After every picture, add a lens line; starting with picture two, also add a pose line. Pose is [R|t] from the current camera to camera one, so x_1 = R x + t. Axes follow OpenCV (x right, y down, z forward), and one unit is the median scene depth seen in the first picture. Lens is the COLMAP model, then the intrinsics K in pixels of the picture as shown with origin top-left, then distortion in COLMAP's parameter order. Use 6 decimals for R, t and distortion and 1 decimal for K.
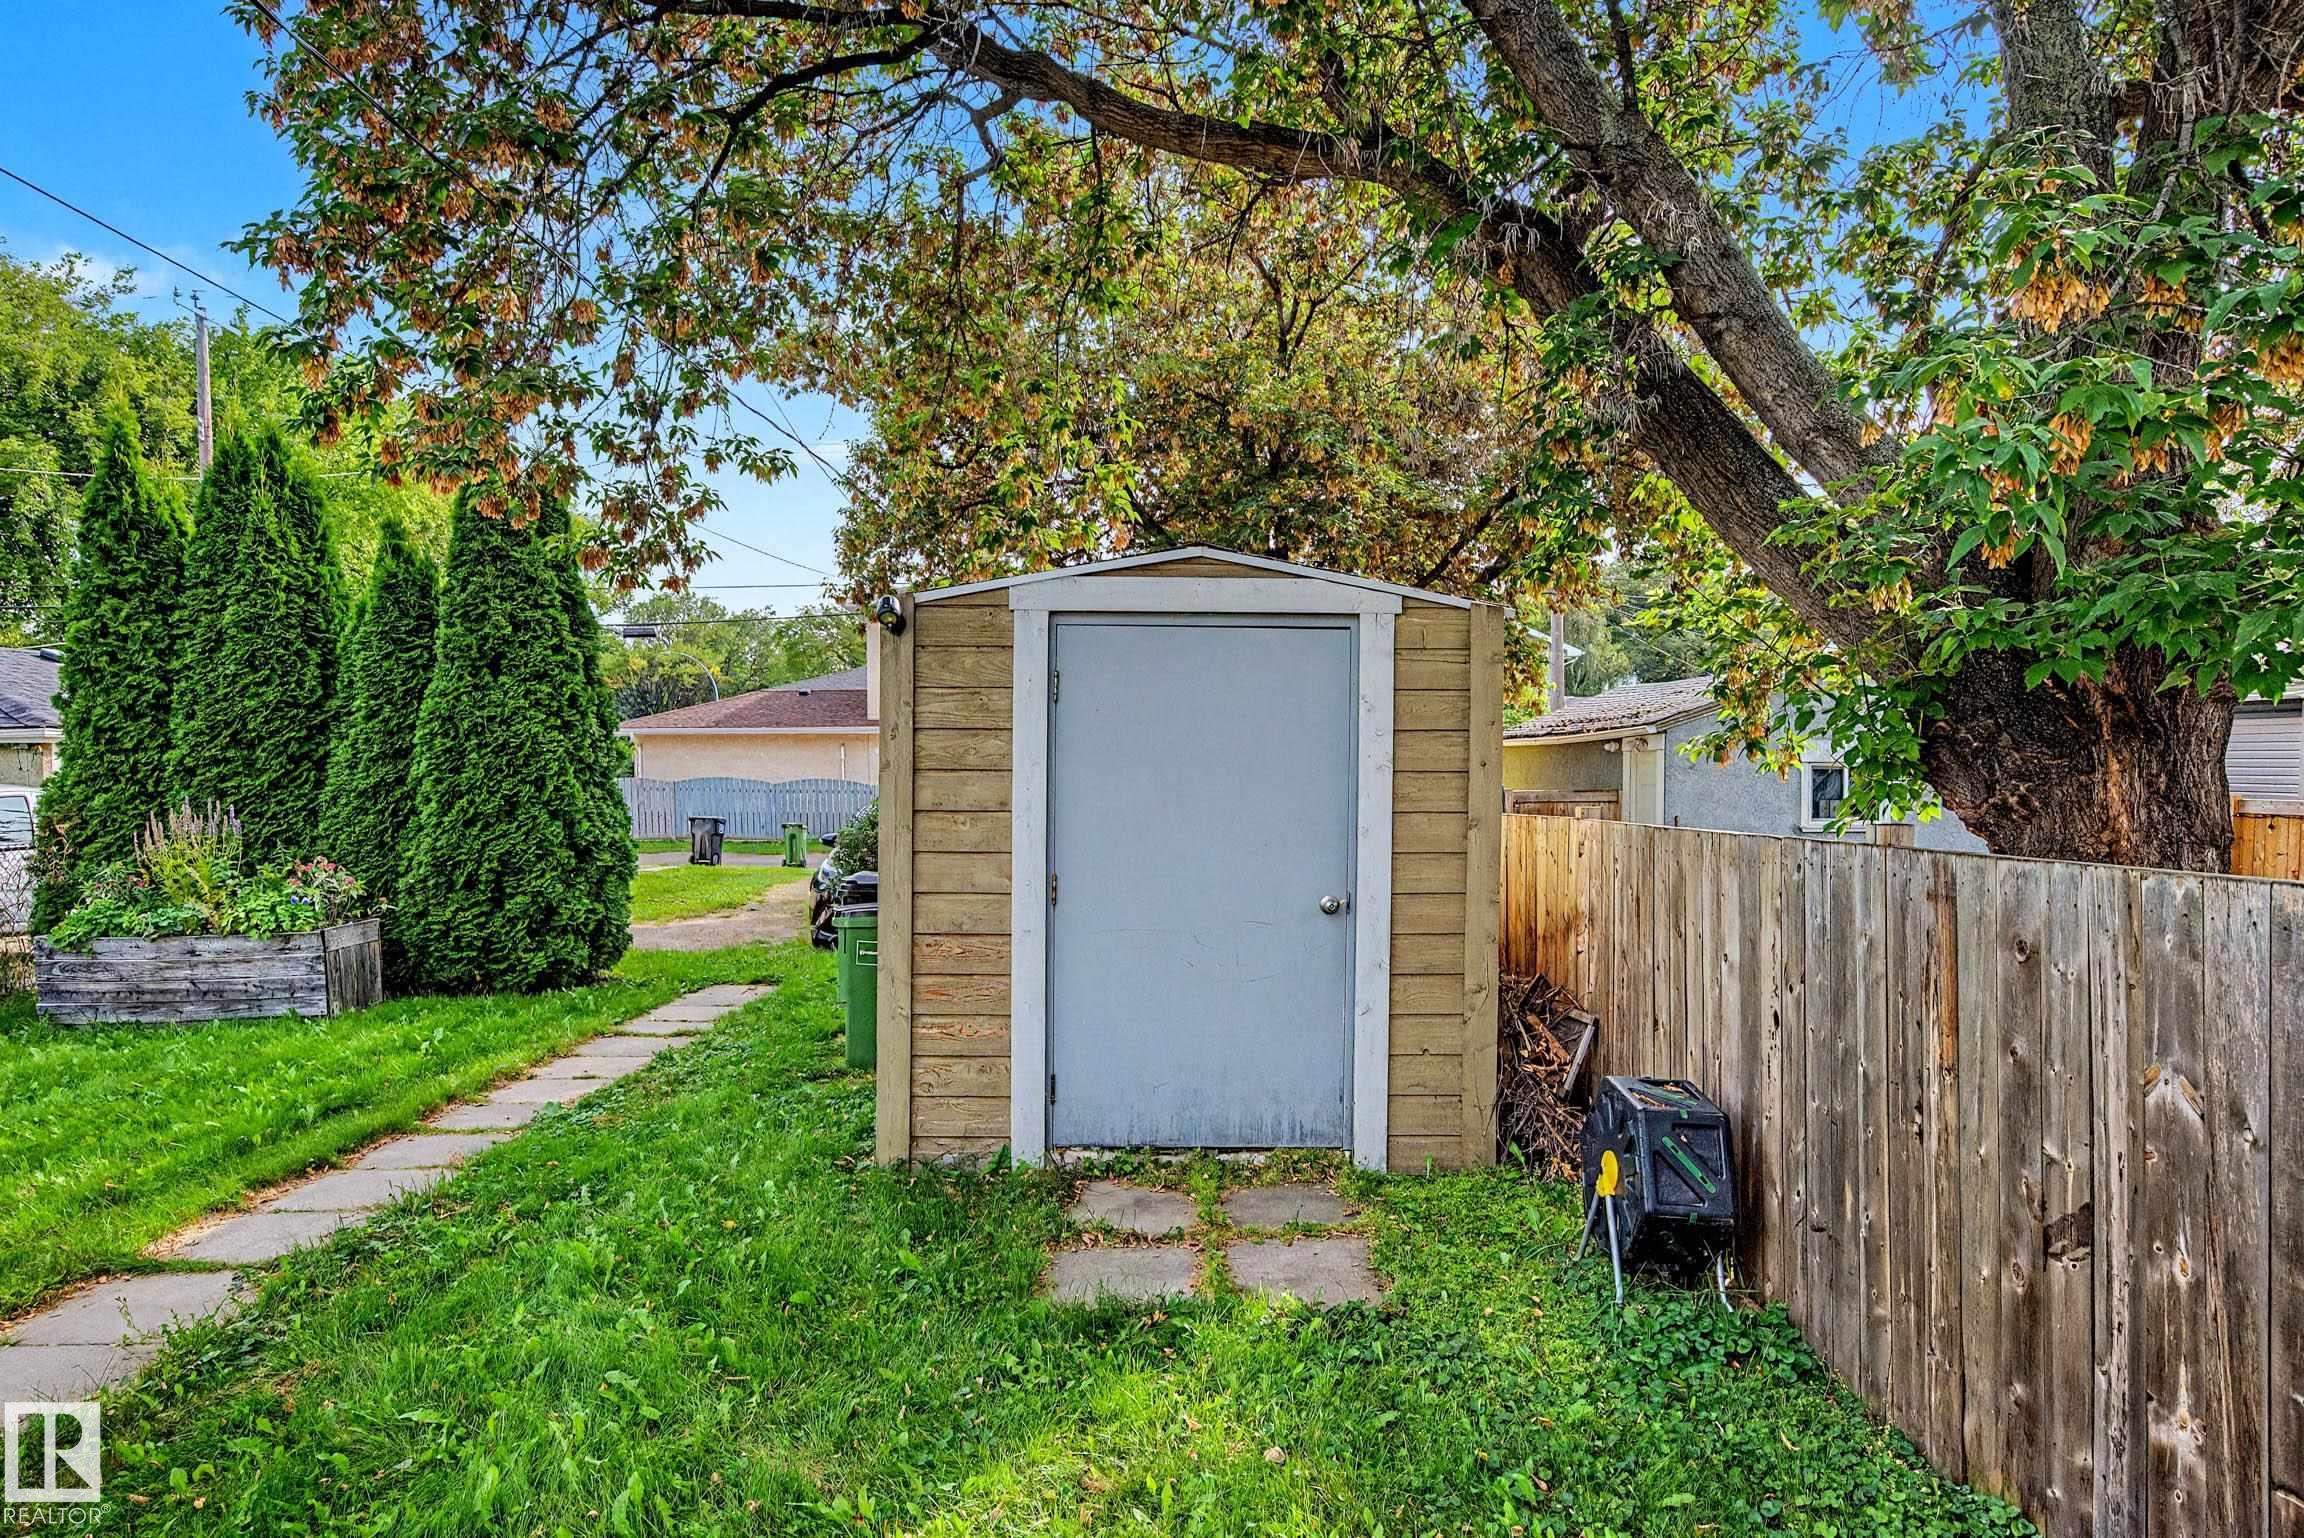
lens RADIAL K [[1342.8, 0, 1185.0], [0, 1342.8, 786.0], [0, 0, 1]] dist [-0.011735, 0.009018]
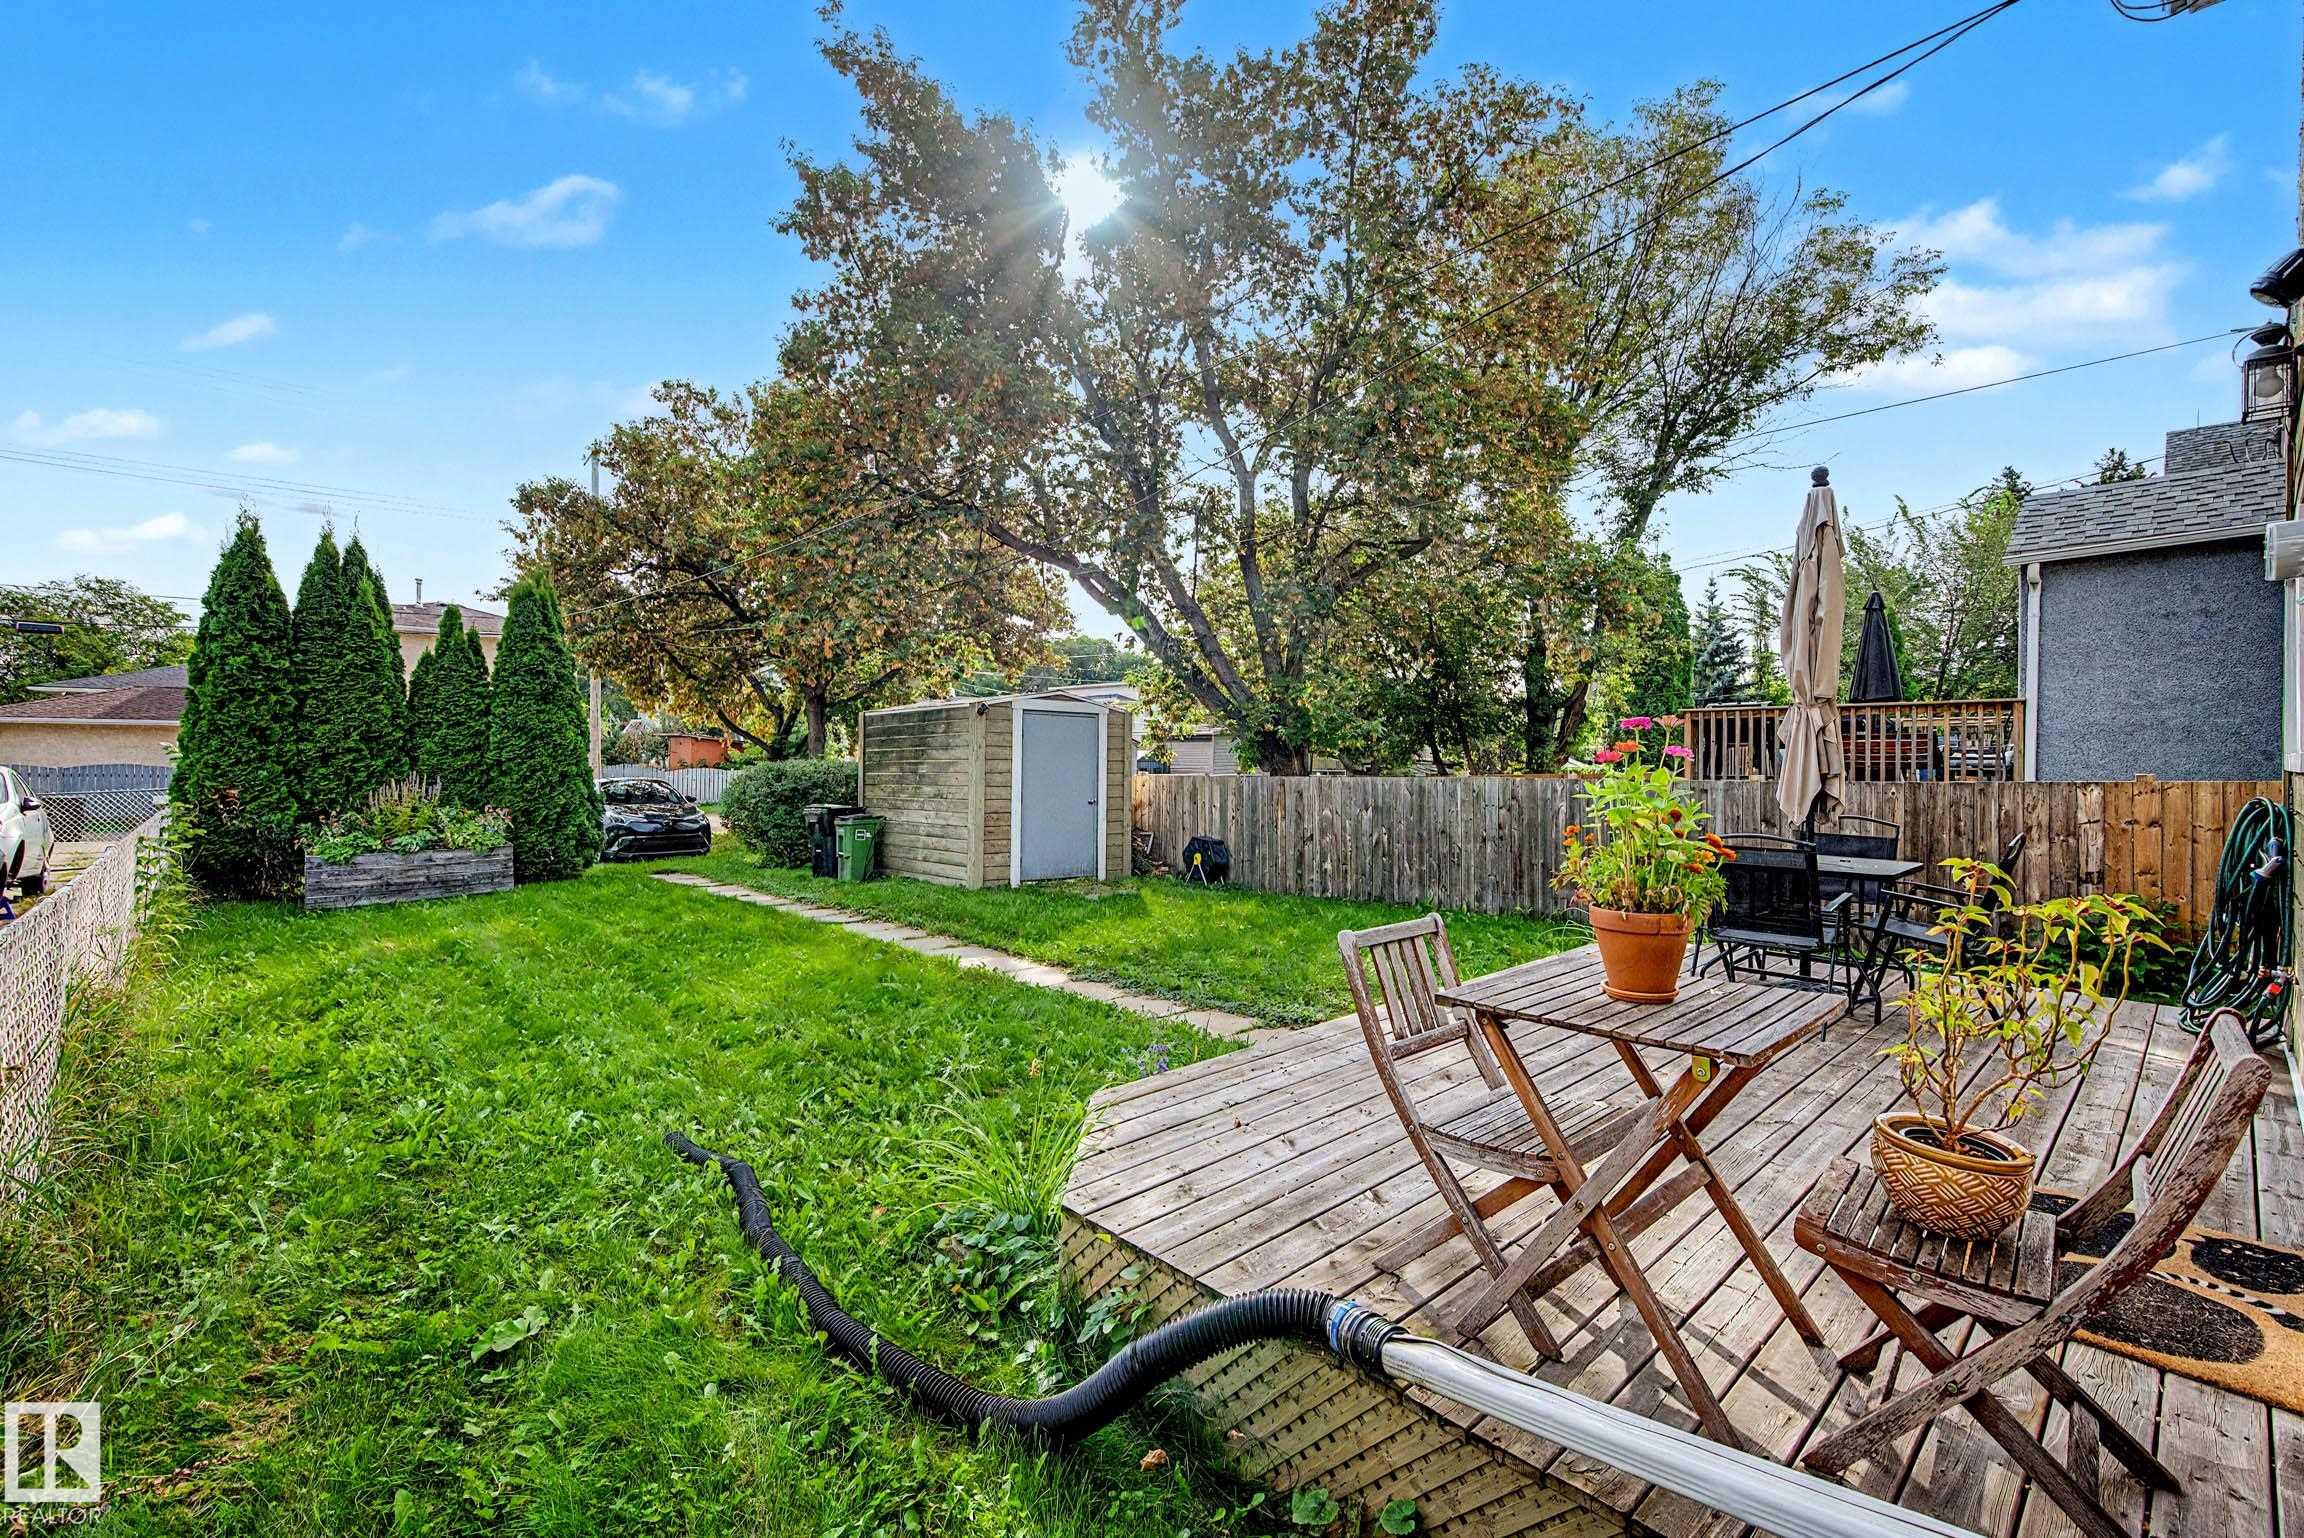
lens RADIAL K [[1014.4, 0, 1189.1], [0, 1014.4, 756.0], [0, 0, 1]] dist [0.007469, -0.000785]
pose [[0.754301, 0.010200, 0.656449, -0.861747], [0.003839, 0.999794, -0.019946, 0.018486], [-0.656517, 0.017566, 0.754106, -0.652554]]
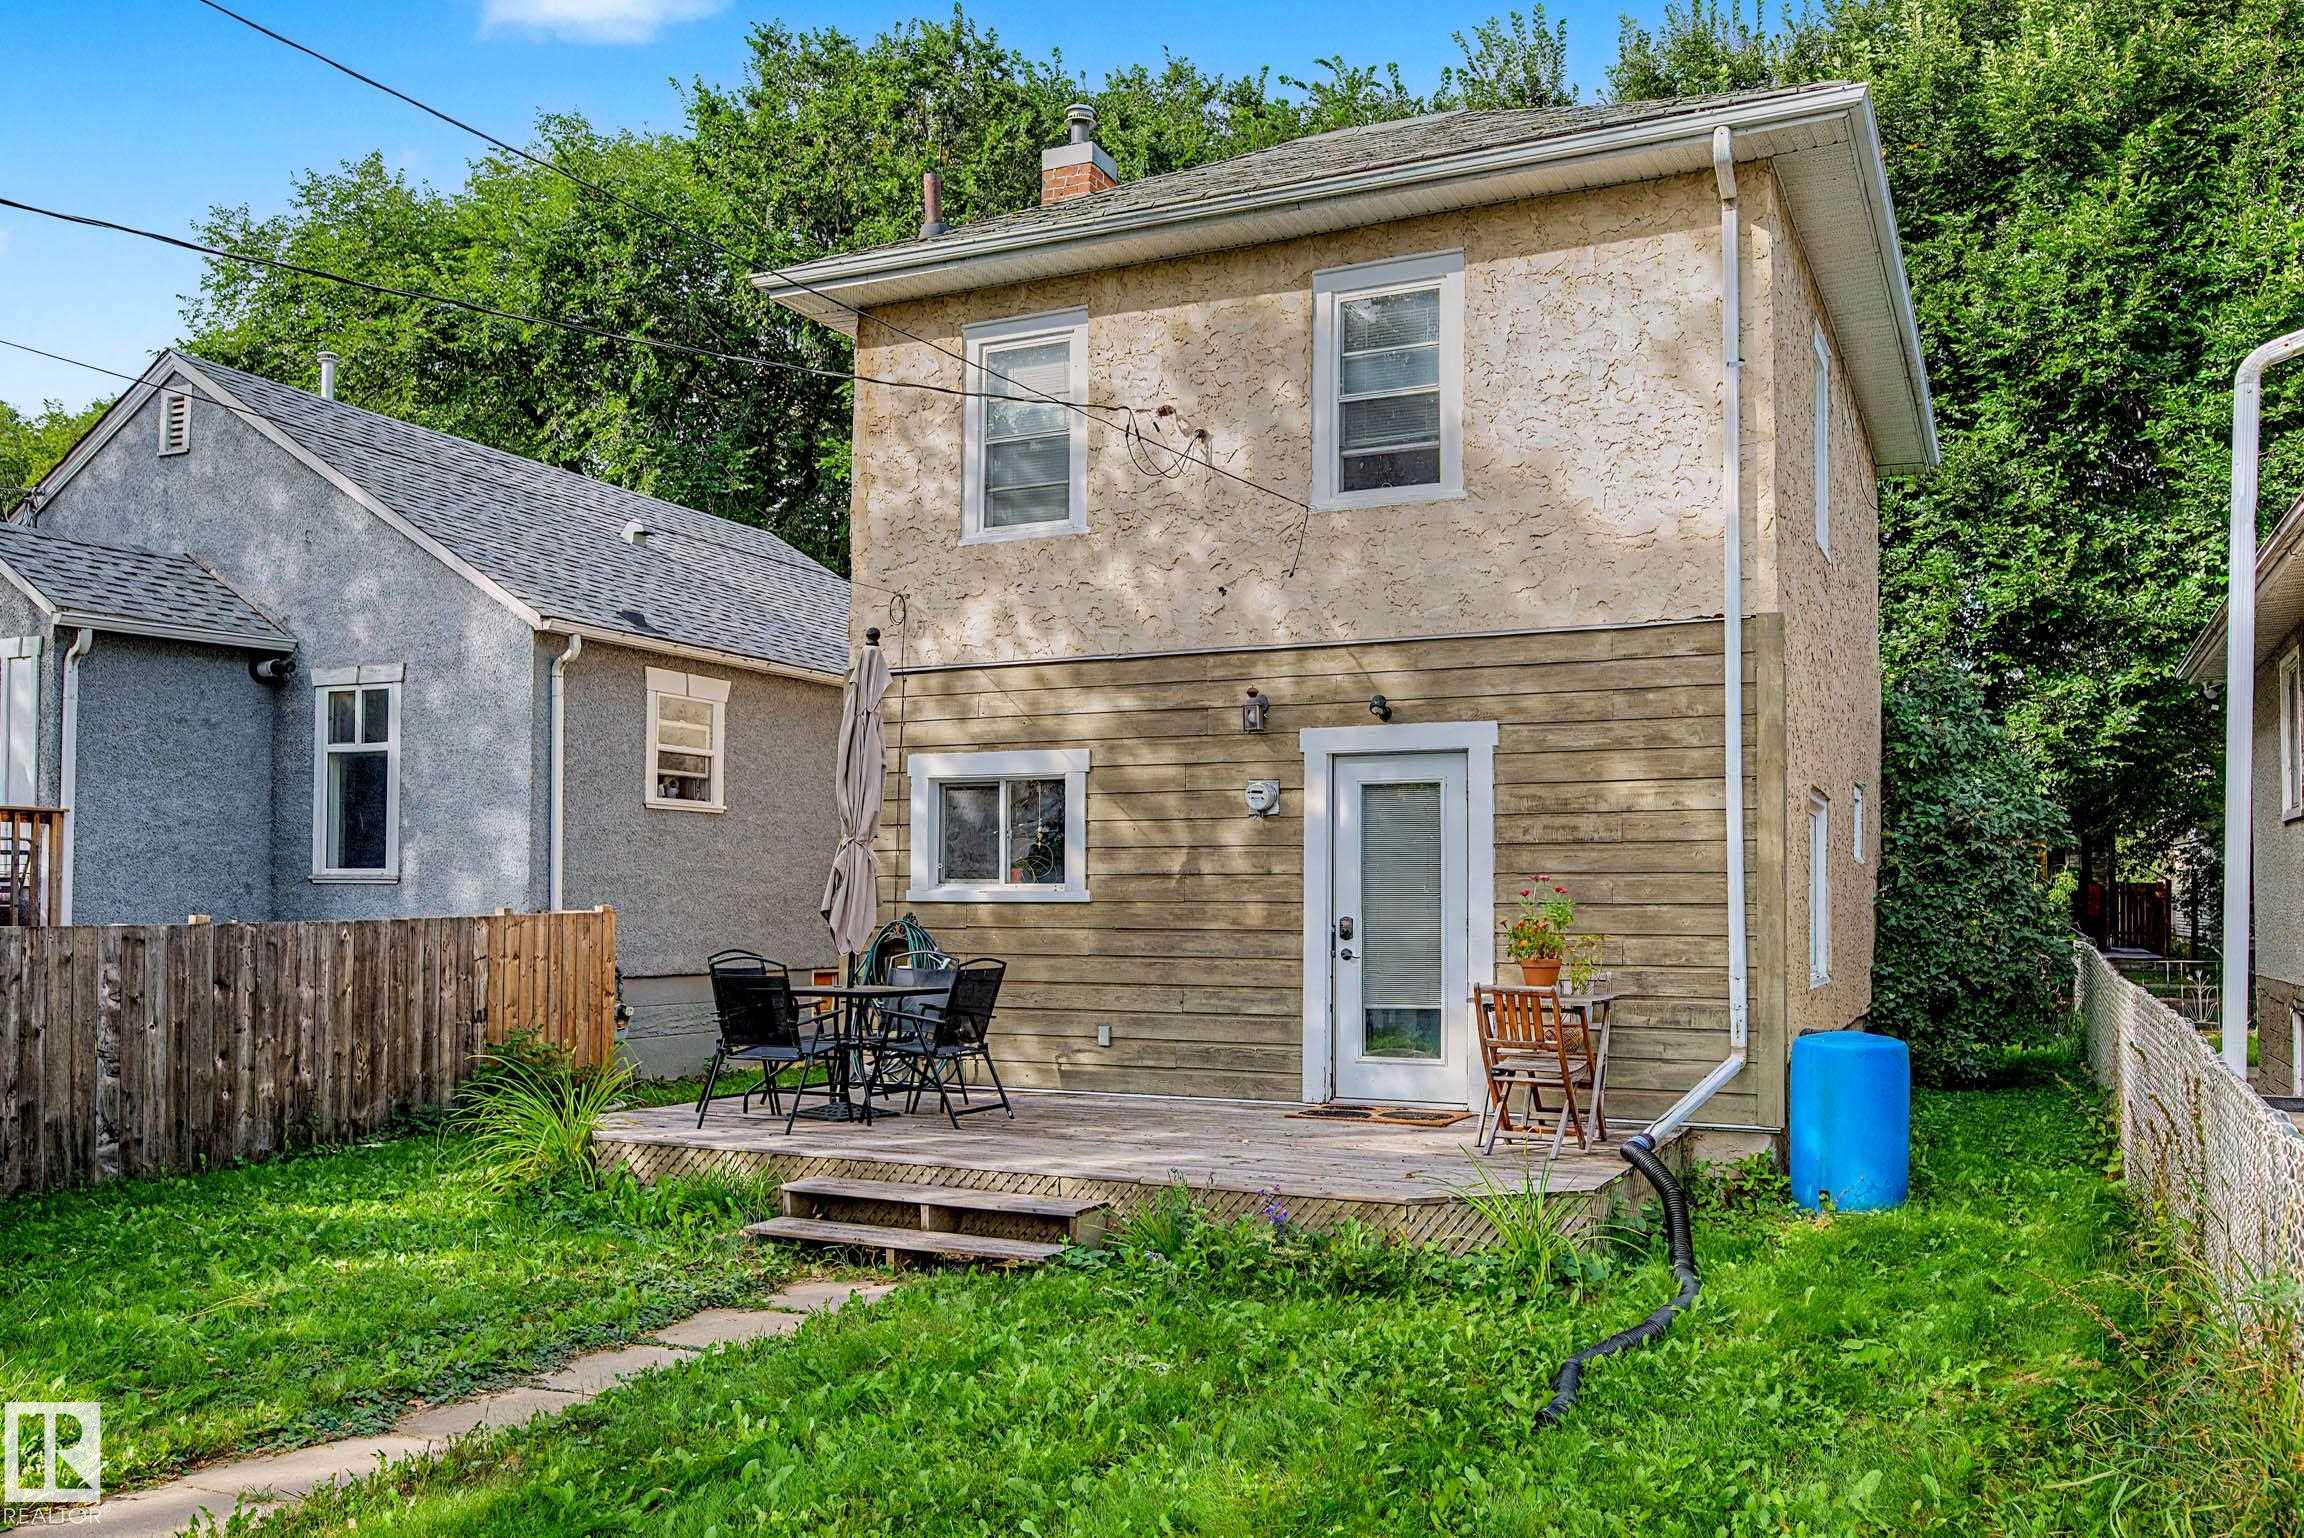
lens RADIAL K [[1823.0, 0, 1201.5], [0, 1823.0, 851.2], [0, 0, 1]] dist [-0.001896, 0.007369]
pose [[-0.888494, 0.016503, 0.458591, -0.922497], [0.010928, 0.999831, -0.014807, 0.001238], [-0.458758, -0.008145, -0.888524, 0.561649]]
